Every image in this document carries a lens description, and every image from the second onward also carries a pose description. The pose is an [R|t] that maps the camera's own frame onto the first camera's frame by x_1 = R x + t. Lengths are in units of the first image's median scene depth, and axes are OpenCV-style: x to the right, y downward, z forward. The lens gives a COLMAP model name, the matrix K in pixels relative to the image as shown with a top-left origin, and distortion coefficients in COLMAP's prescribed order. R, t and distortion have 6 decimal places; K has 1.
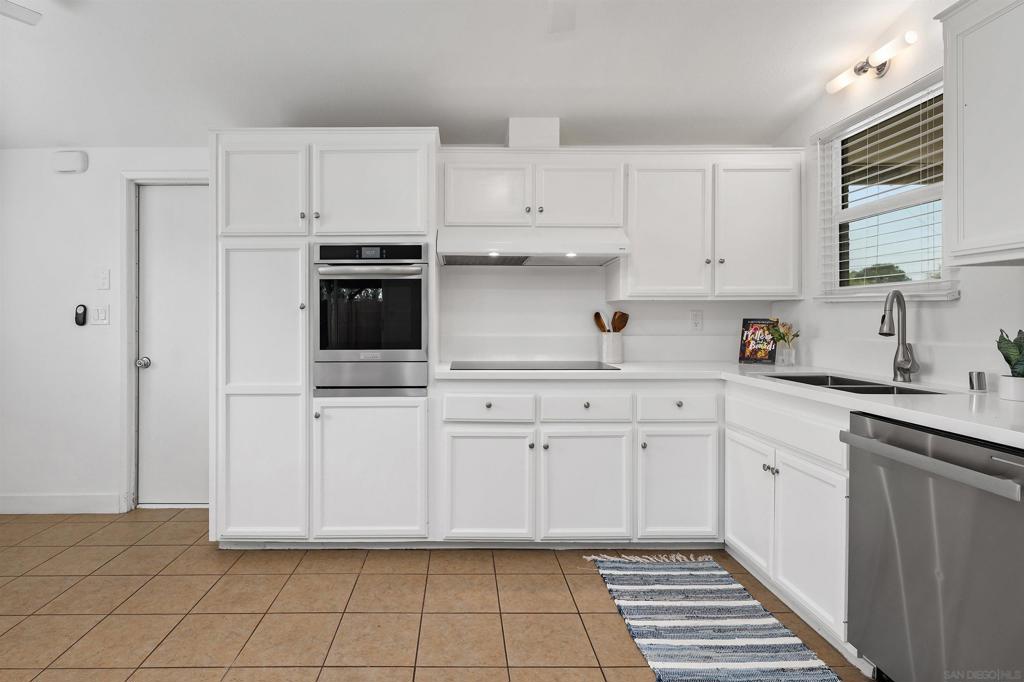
lens RADIAL K [[551.9, 0, 452.9], [0, 551.9, 317.9], [0, 0, 1]] dist [0.001511, -0.001170]
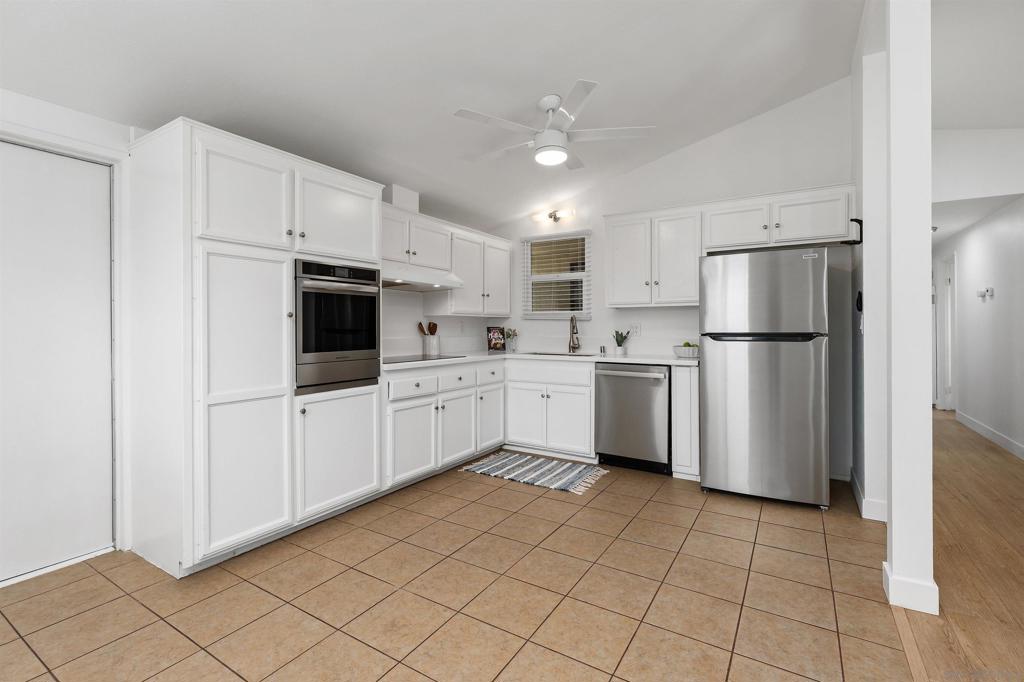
lens RADIAL K [[472.7, 0, 530.2], [0, 472.7, 325.7], [0, 0, 1]] dist [0.002546, -0.001191]
pose [[0.484567, 0.004633, 0.874742, -0.861459], [-0.001447, 0.999989, -0.004494, 0.004605], [-0.874753, 0.000912, 0.484568, 0.120854]]
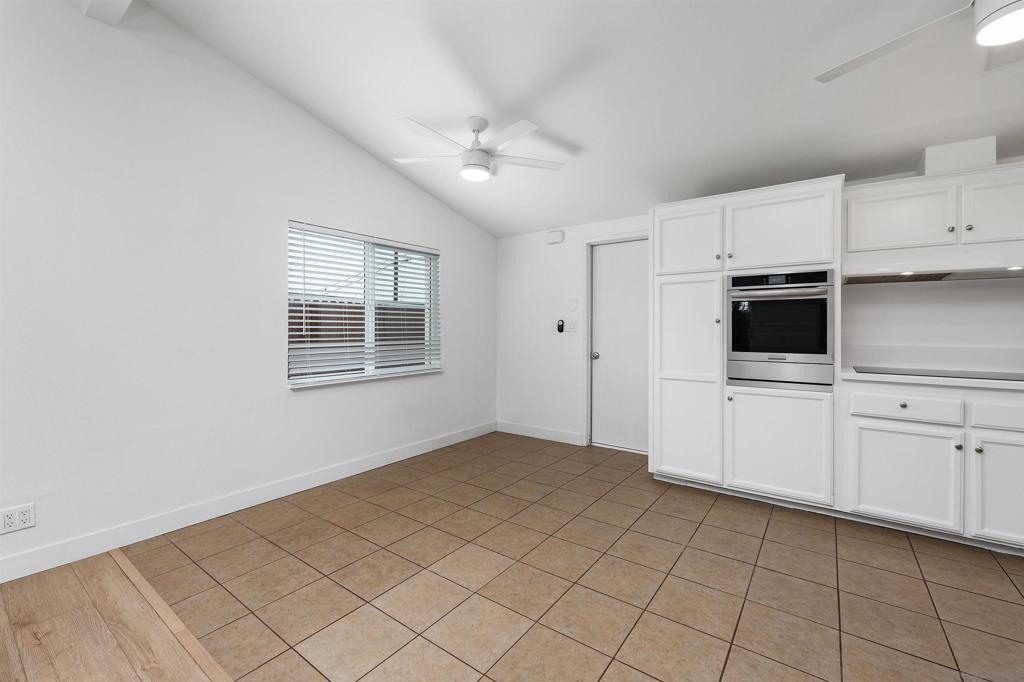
lens RADIAL K [[424.4, 0, 473.7], [0, 424.4, 326.2], [0, 0, 1]] dist [-0.001431, 0.000086]
pose [[0.779398, 0.001519, -0.626528, -0.077592], [-0.002934, 0.999995, -0.001226, -0.003328], [0.626523, 0.002793, 0.779398, -0.244734]]
